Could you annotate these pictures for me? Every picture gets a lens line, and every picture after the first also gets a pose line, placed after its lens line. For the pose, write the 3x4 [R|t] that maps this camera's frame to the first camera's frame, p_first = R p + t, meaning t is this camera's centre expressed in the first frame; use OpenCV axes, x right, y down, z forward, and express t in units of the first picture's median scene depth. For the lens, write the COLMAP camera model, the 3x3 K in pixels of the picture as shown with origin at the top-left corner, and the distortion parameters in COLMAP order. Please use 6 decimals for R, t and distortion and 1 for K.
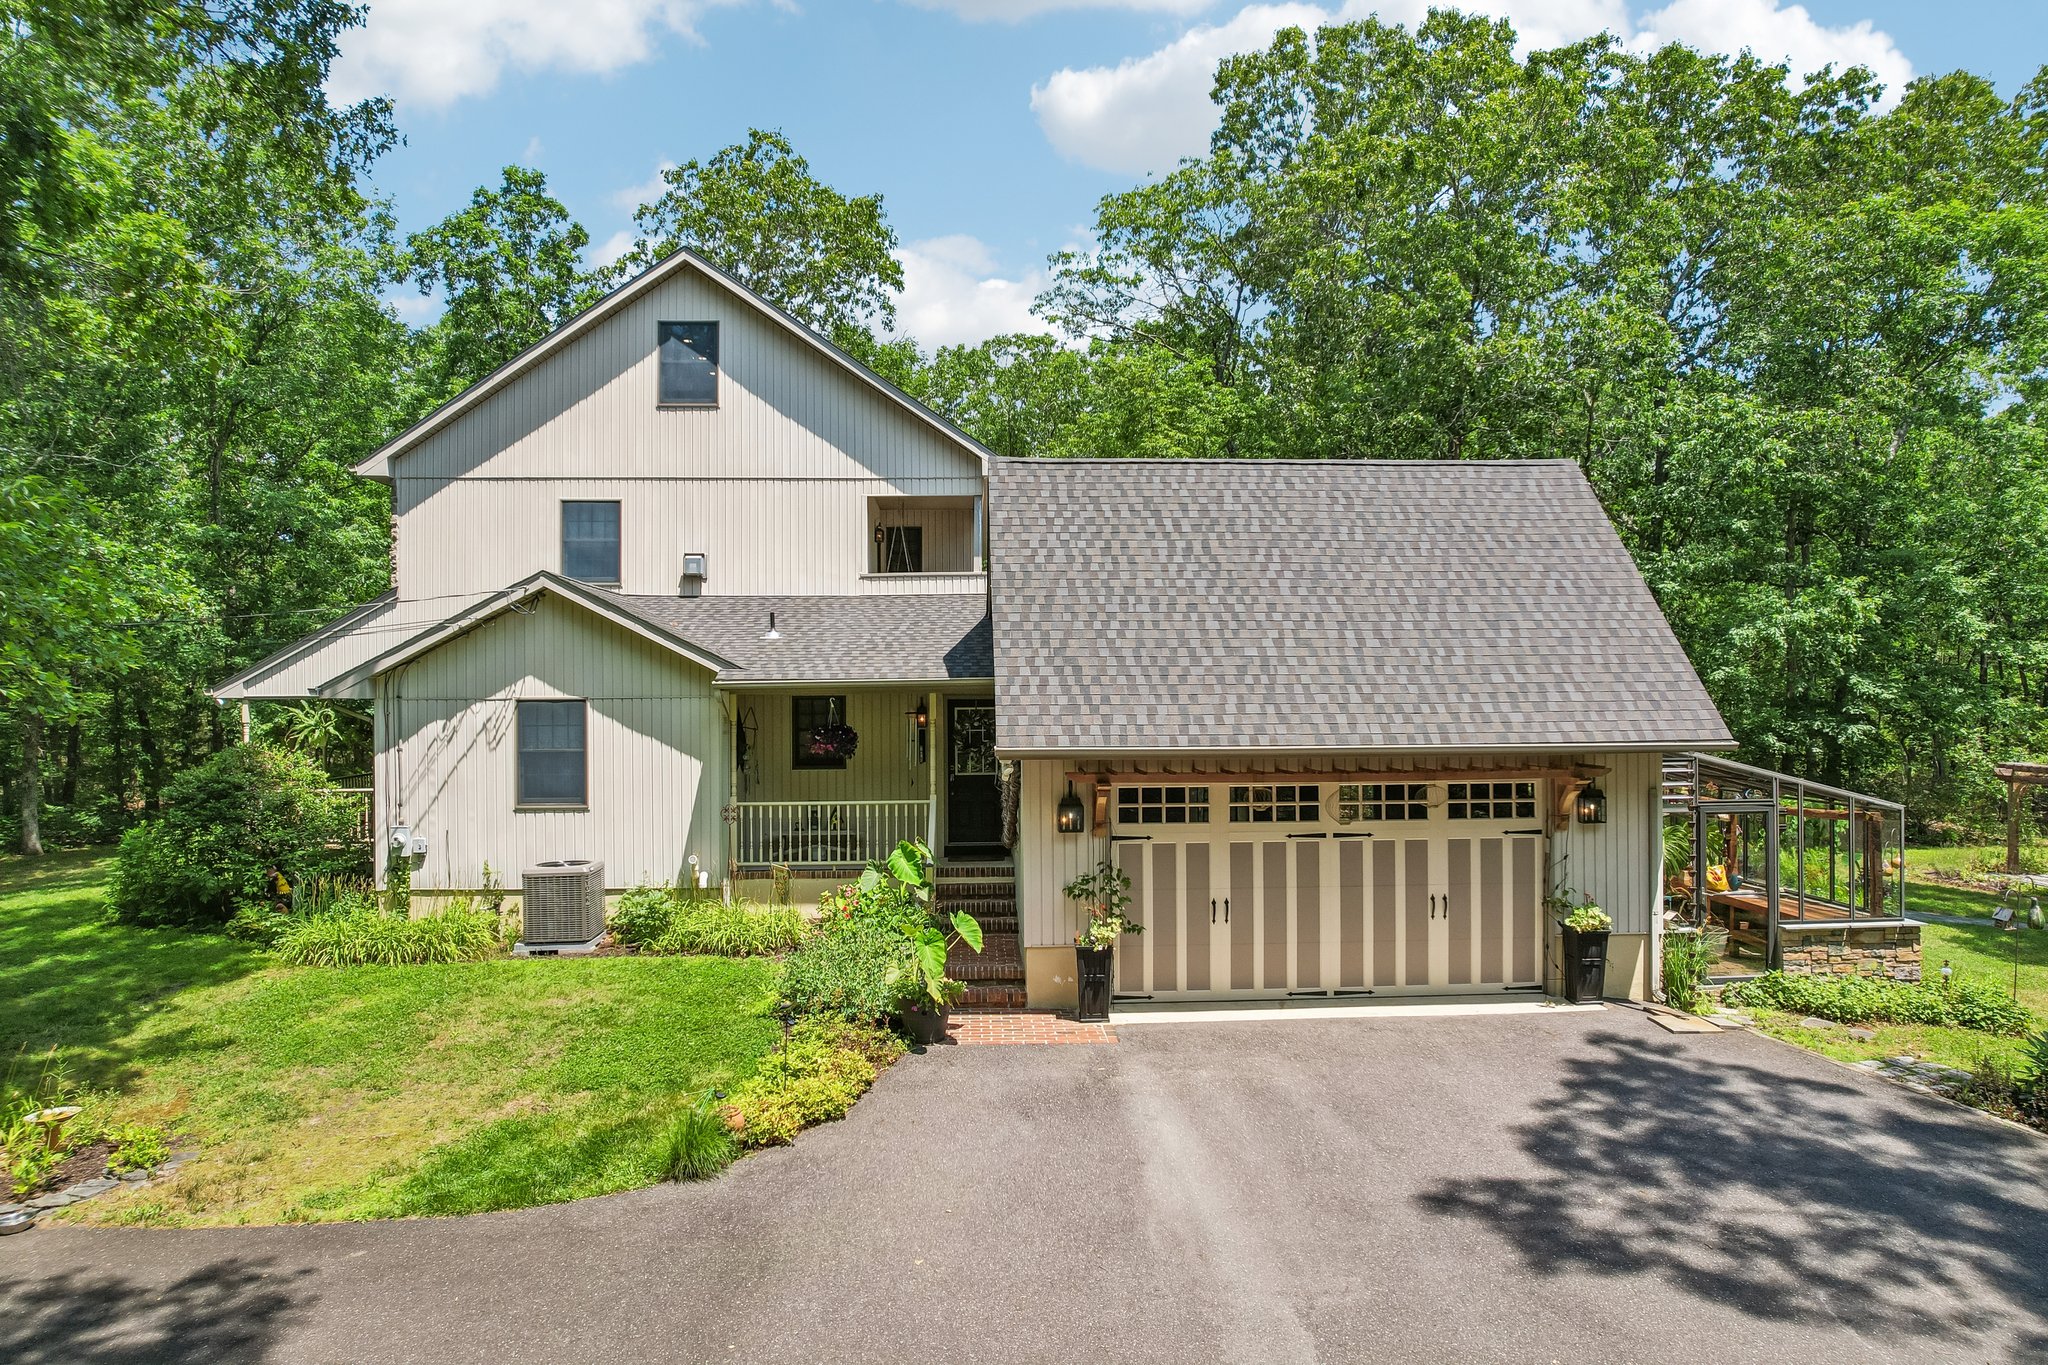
lens RADIAL K [[1274.4, 0, 1011.9], [0, 1274.4, 687.6], [0, 0, 1]] dist [-0.079652, 0.099537]
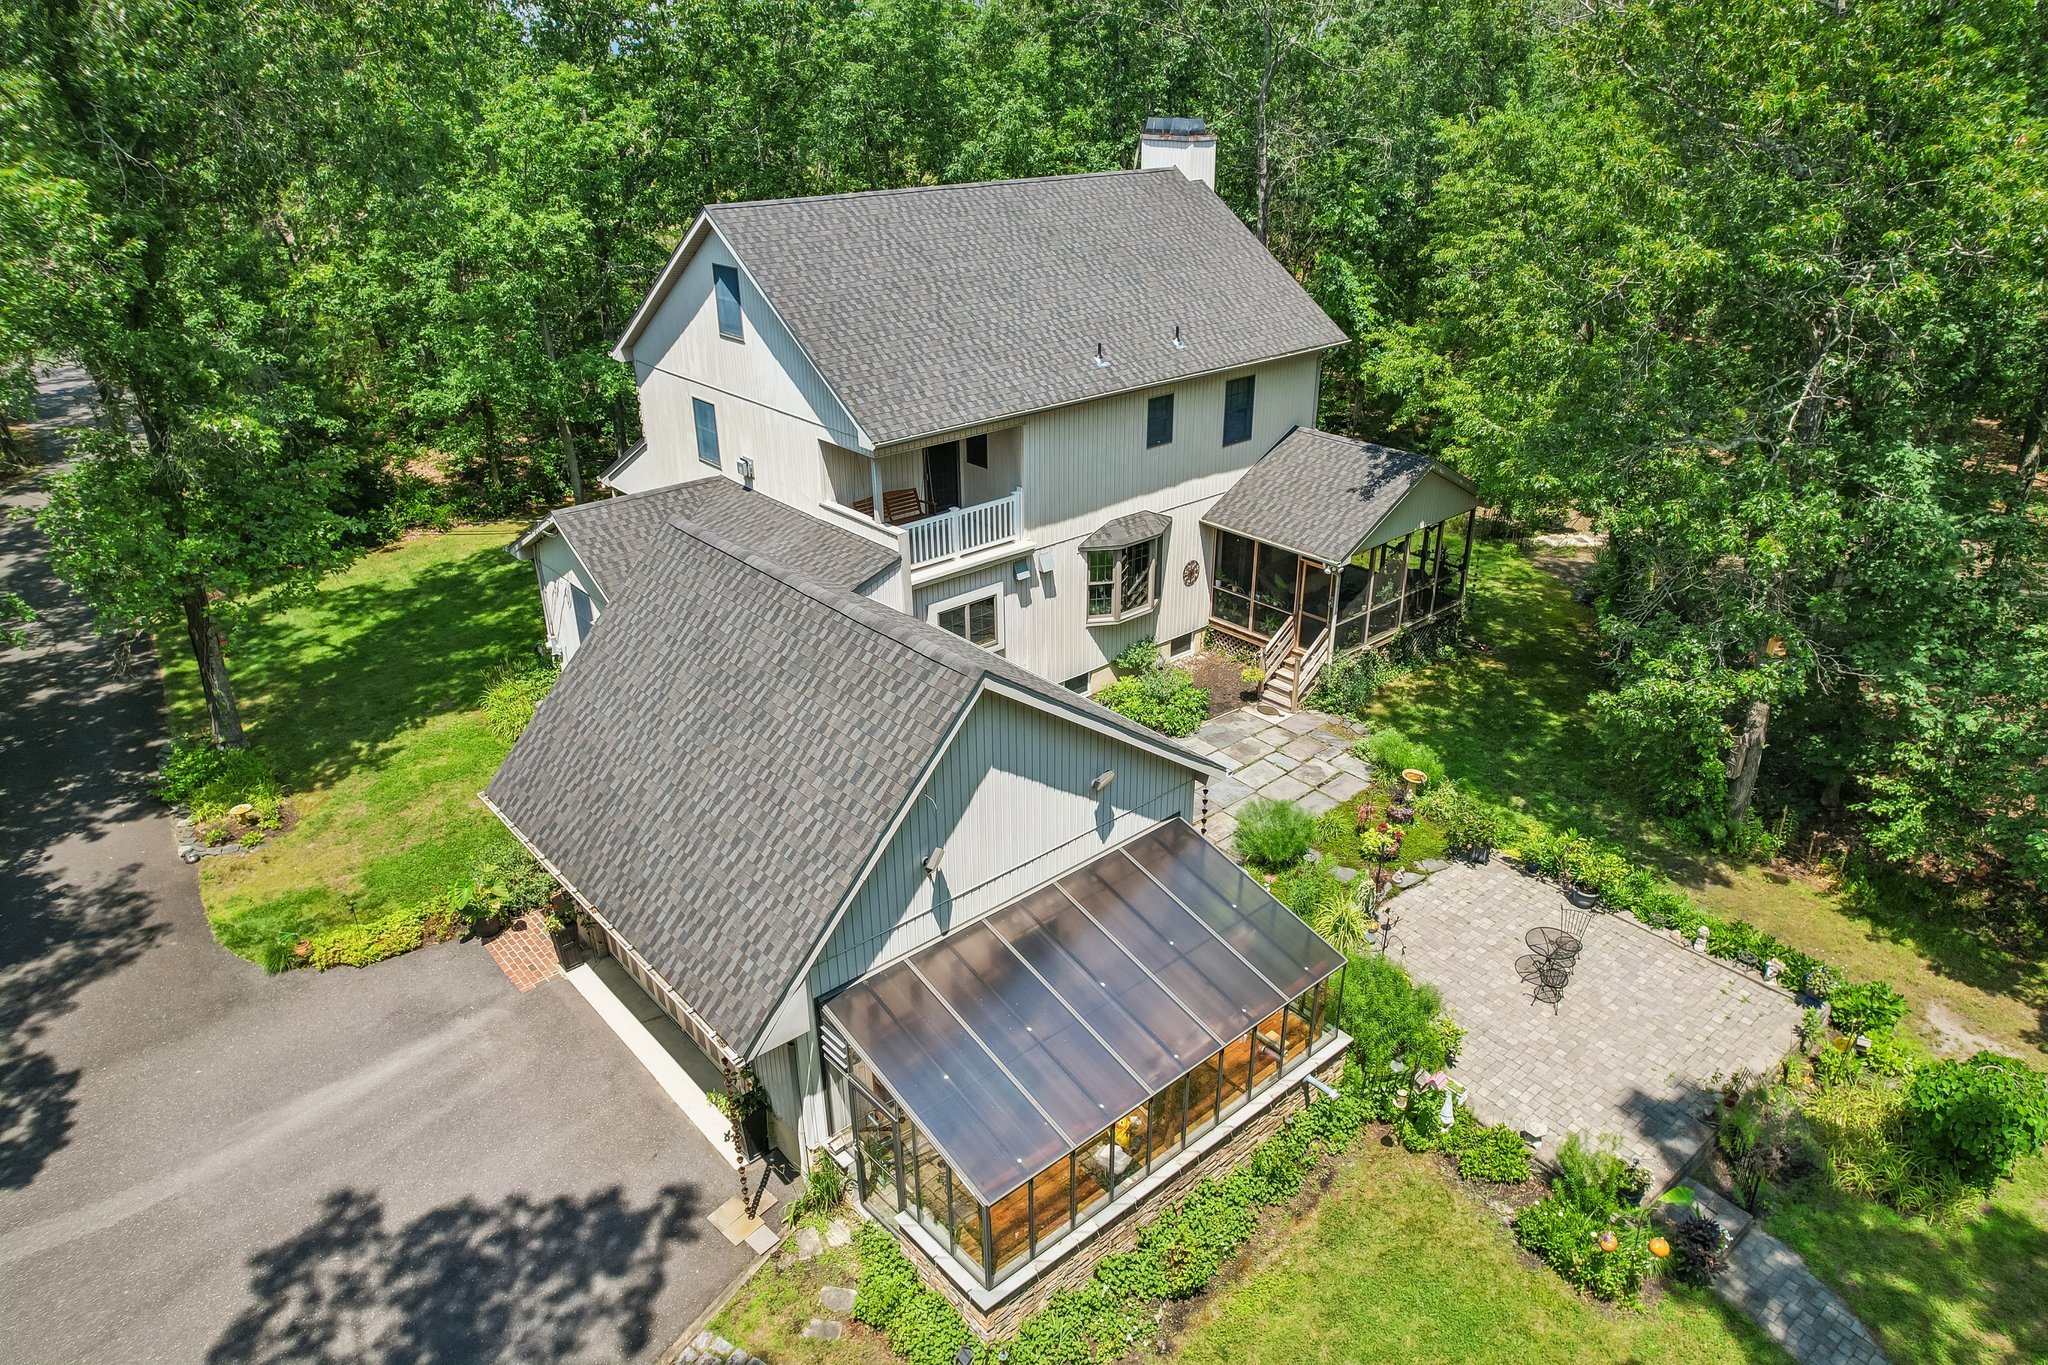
lens RADIAL K [[1274.4, 0, 1011.9], [0, 1274.4, 687.6], [0, 0, 1]] dist [-0.079652, 0.099537]
pose [[0.611693, 0.355207, -0.706866, 1.542805], [0.005402, 0.891632, 0.452729, -0.823794], [0.791077, -0.280750, 0.543486, 0.805913]]
